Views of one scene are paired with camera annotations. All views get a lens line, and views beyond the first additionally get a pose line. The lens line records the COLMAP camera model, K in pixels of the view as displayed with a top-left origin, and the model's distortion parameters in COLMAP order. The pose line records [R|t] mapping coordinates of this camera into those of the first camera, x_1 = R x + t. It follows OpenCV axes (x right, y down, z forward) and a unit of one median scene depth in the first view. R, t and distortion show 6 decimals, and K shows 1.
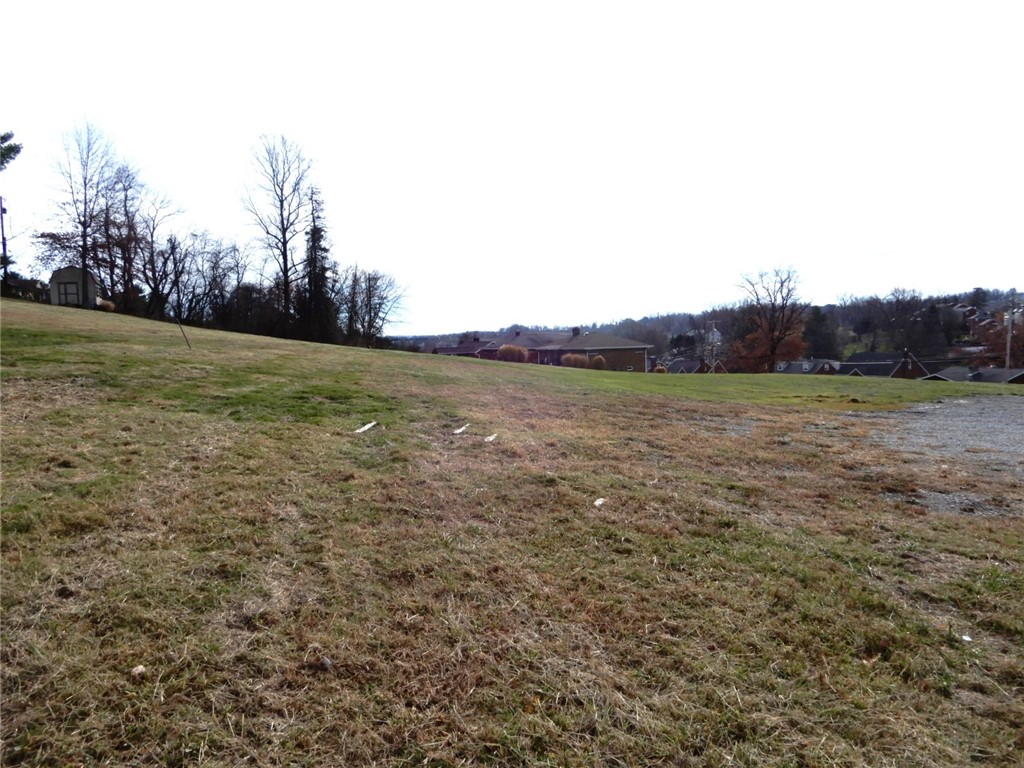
lens RADIAL K [[731.4, 0, 511.3], [0, 731.4, 382.2], [0, 0, 1]] dist [0.005349, -0.001205]
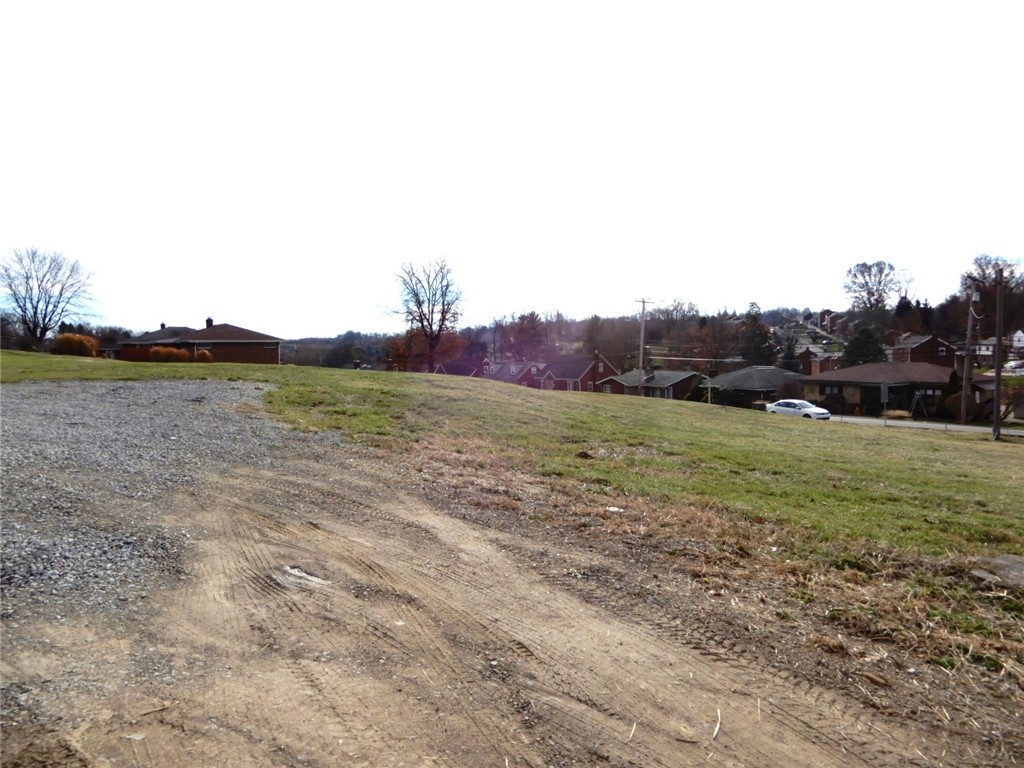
lens RADIAL K [[731.4, 0, 506.9], [0, 731.4, 382.9], [0, 0, 1]] dist [0.005349, -0.001205]
pose [[0.979961, 0.006896, 0.199070, 0.274457], [-0.004640, 0.999920, -0.011799, 0.009521], [-0.199136, 0.010639, 0.979914, 0.102480]]
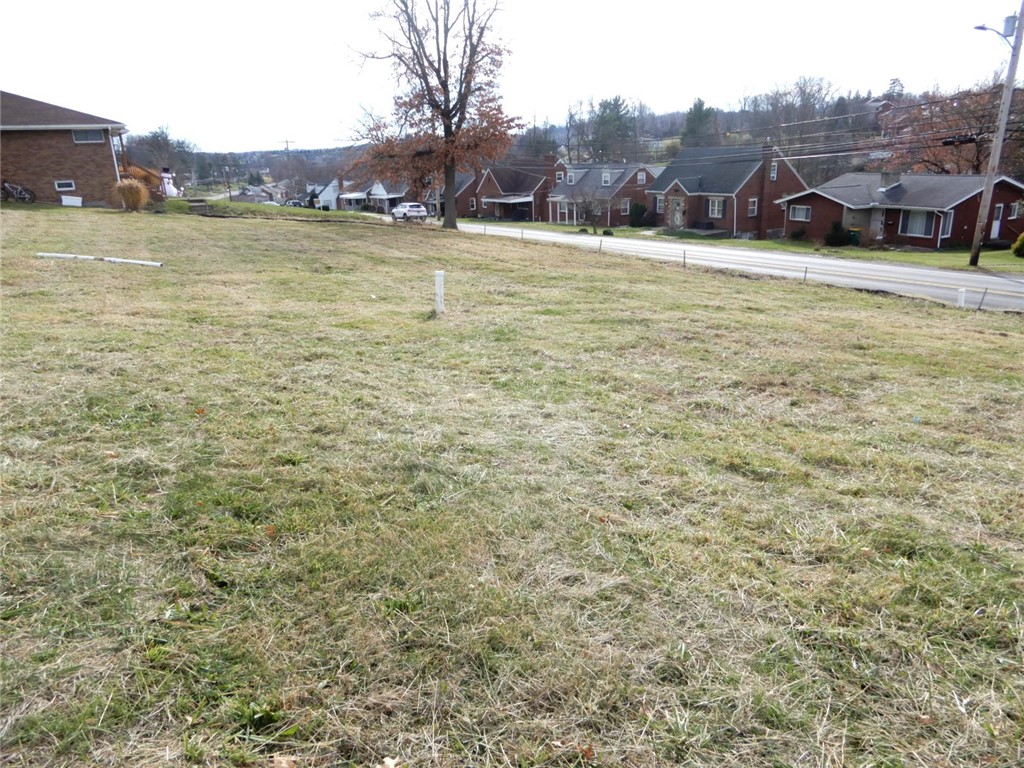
lens RADIAL K [[731.4, 0, 512.2], [0, 731.4, 389.1], [0, 0, 1]] dist [0.005349, -0.001205]
pose [[0.993353, -0.043387, 0.106617, 0.349587], [0.015322, 0.967840, 0.251100, -0.008290], [-0.114083, -0.247798, 0.962071, 0.567390]]
